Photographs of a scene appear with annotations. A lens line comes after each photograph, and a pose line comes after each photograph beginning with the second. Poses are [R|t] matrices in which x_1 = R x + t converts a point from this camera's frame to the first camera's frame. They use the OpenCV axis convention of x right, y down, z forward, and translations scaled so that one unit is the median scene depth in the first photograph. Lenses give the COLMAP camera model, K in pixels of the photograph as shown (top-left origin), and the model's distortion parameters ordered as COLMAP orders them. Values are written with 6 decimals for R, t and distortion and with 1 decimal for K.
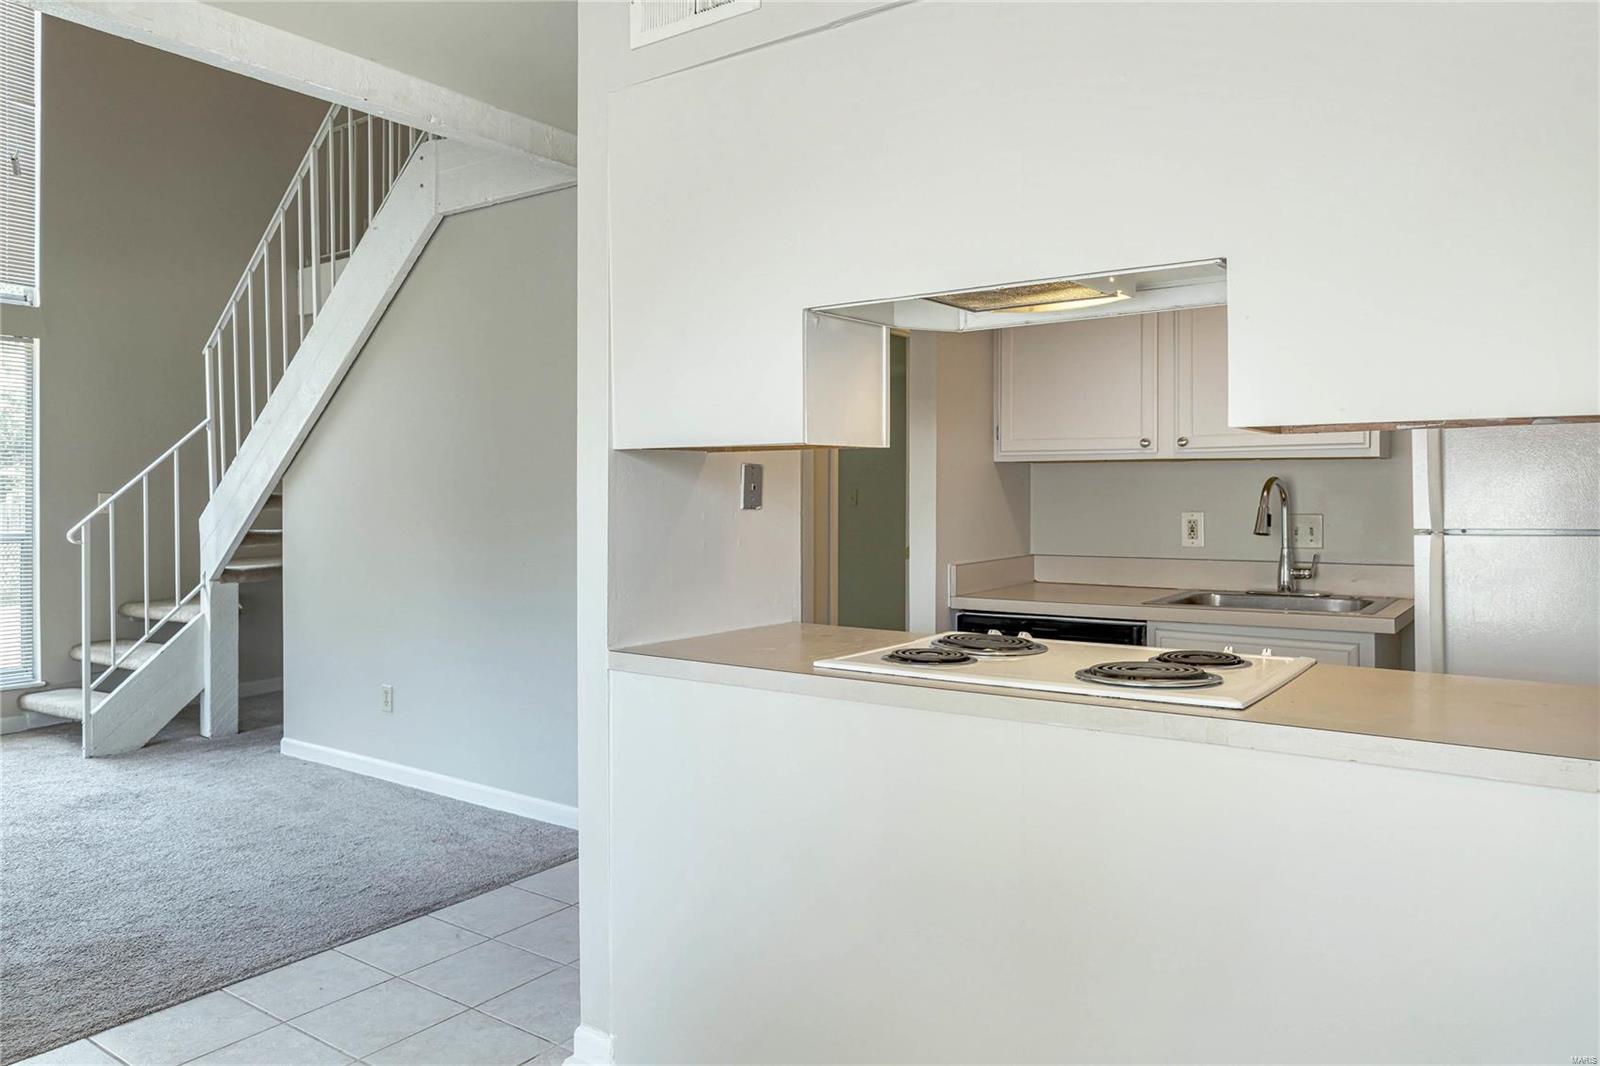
lens RADIAL K [[1085.0, 0, 808.8], [0, 1085.0, 485.3], [0, 0, 1]] dist [-0.006676, 0.000912]
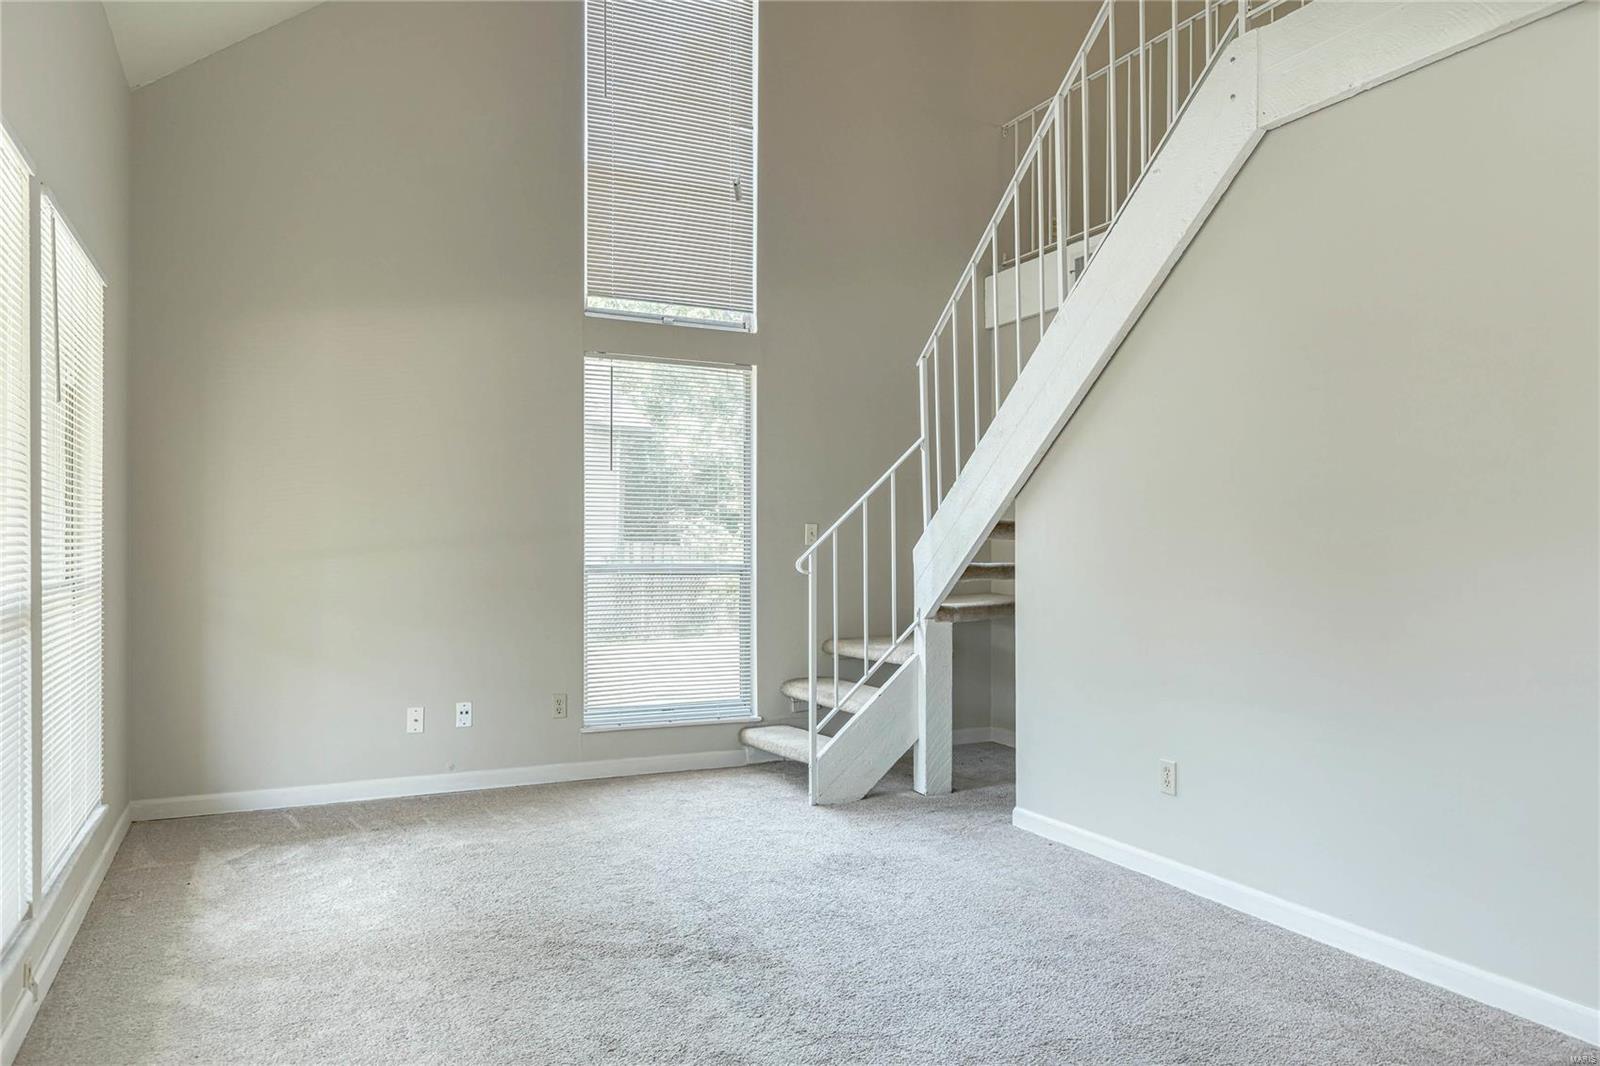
lens RADIAL K [[1085.0, 0, 807.6], [0, 1085.0, 540.2], [0, 0, 1]] dist [-0.006676, 0.000912]
pose [[0.877515, 0.000623, -0.479548, -0.216913], [-0.001020, 0.999999, -0.000568, 0.024734], [0.479548, 0.000987, 0.877515, 0.174851]]
